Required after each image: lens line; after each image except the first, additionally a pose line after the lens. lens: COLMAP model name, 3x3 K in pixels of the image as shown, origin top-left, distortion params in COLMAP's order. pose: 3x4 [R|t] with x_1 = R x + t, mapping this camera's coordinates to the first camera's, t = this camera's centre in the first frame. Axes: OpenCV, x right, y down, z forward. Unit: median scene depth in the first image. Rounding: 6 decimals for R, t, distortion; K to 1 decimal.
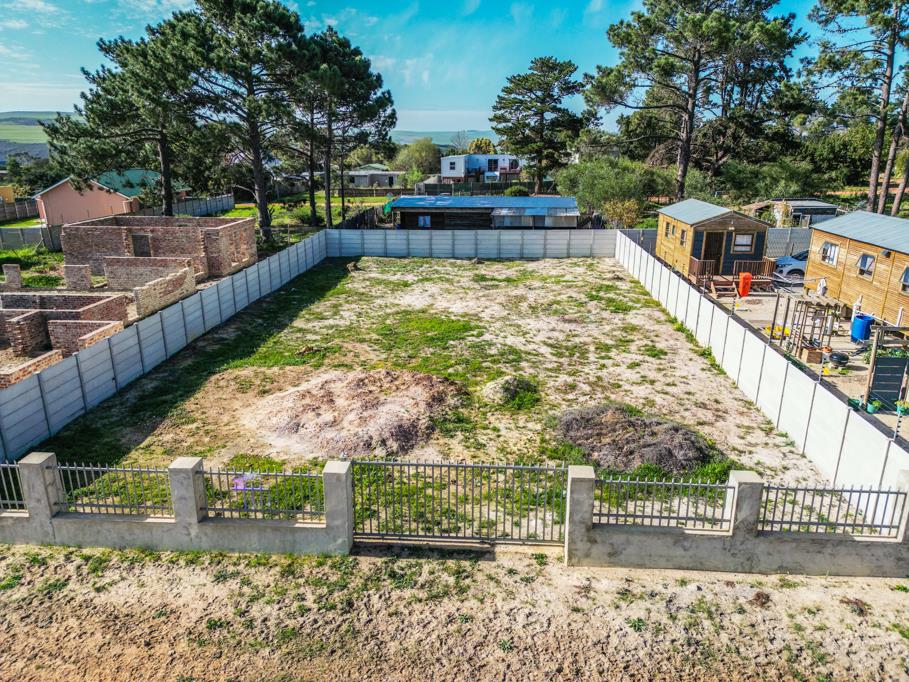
lens RADIAL K [[634.9, 0, 458.5], [0, 634.9, 339.8], [0, 0, 1]] dist [0.090576, -0.093269]
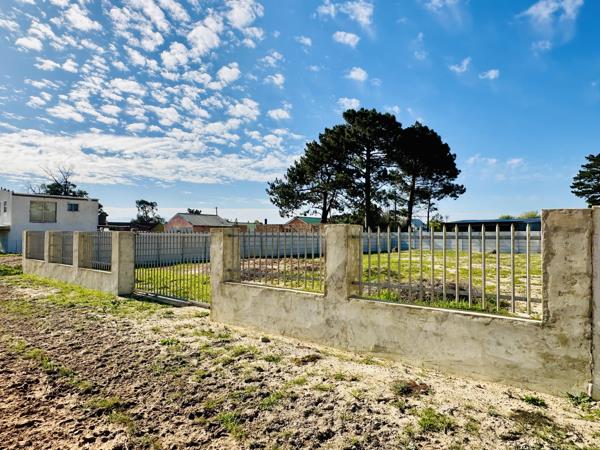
lens RADIAL K [[394.2, 0, 300.0], [0, 394.2, 225.0], [0, 0, 1]] dist [0.053250, -0.071201]
pose [[0.801569, -0.005894, -0.597874, 0.369238], [-0.181302, 0.950475, -0.252441, 0.181400], [0.569752, 0.310745, 0.760803, 0.282738]]
